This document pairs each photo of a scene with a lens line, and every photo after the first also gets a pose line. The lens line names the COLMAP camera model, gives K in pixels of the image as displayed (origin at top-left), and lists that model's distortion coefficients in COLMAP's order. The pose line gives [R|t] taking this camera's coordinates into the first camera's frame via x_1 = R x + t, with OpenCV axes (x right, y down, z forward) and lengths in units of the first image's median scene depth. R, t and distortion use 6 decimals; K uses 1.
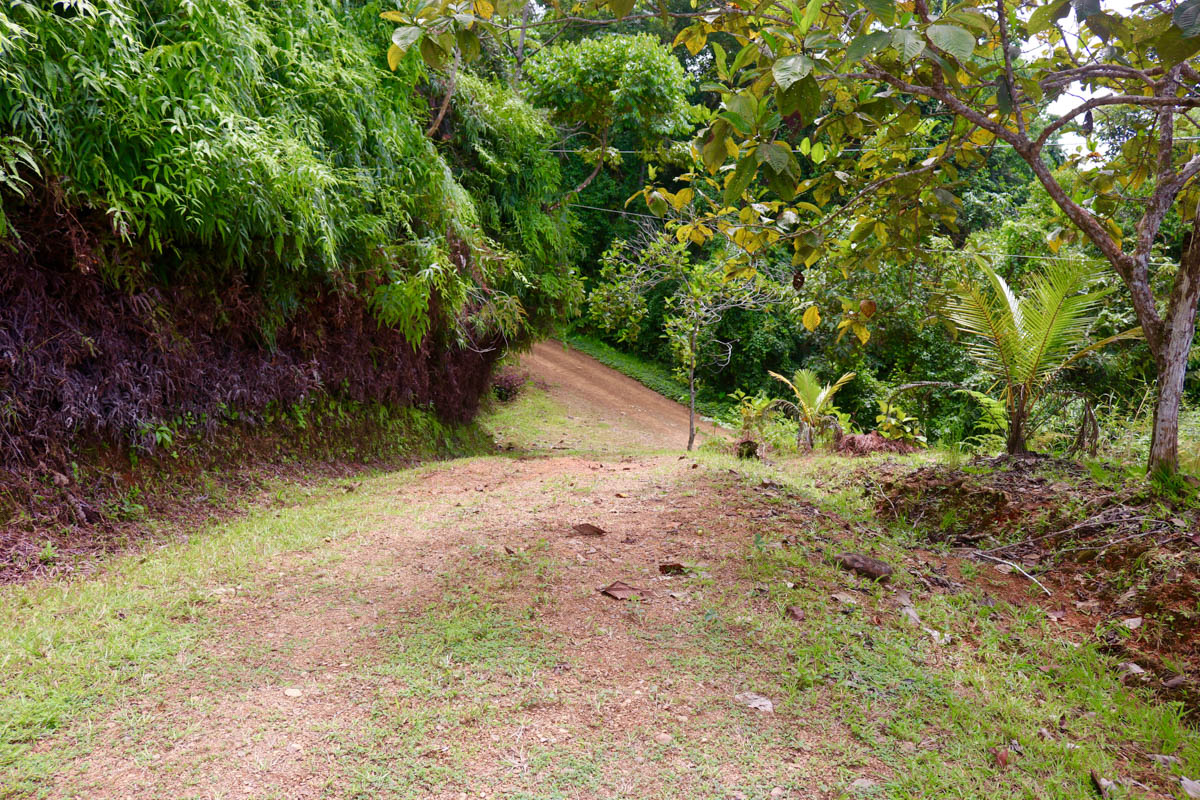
lens RADIAL K [[995.5, 0, 599.1], [0, 995.5, 397.7], [0, 0, 1]] dist [-0.063808, 0.010866]
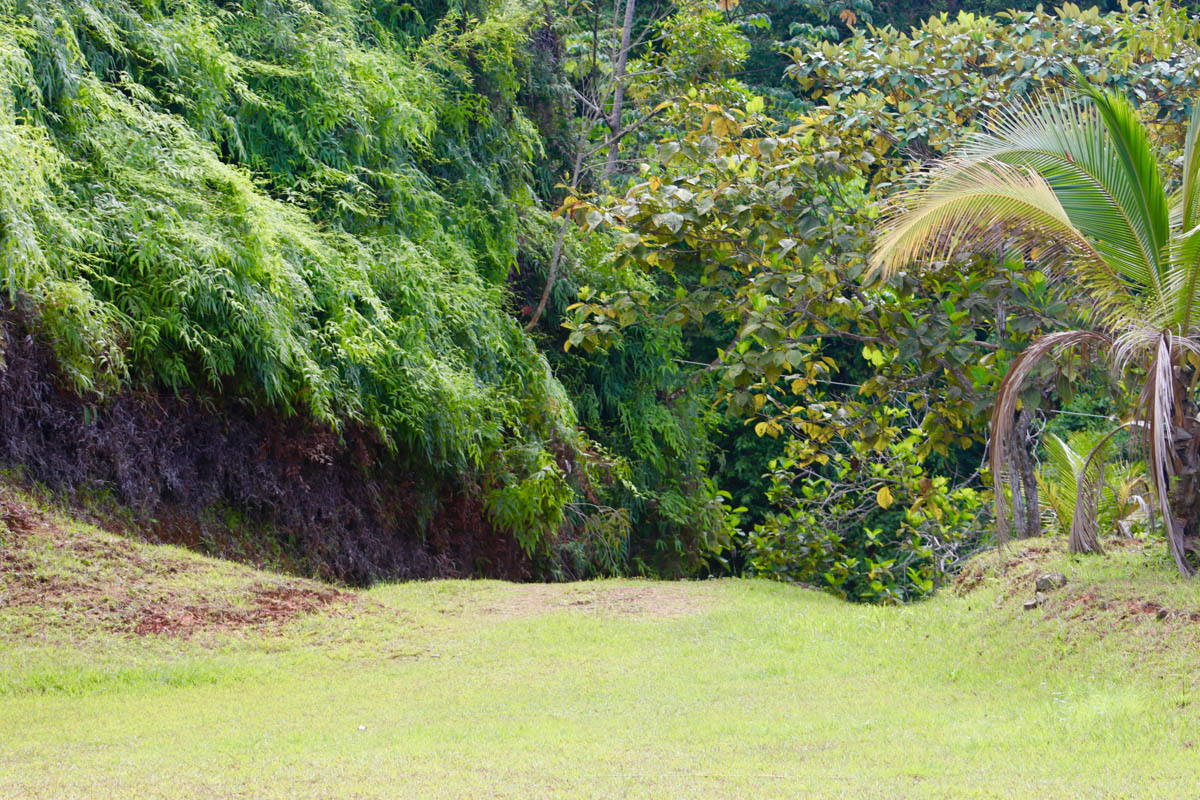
lens RADIAL K [[4213.3, 0, 600.0], [0, 4213.3, 400.0], [0, 0, 1]] dist [0.257880, 0.000000]
pose [[0.996091, -0.038108, -0.079686, 0.169735], [0.024018, 0.985008, -0.170827, 0.389986], [0.085002, 0.168246, 0.982073, -2.358829]]
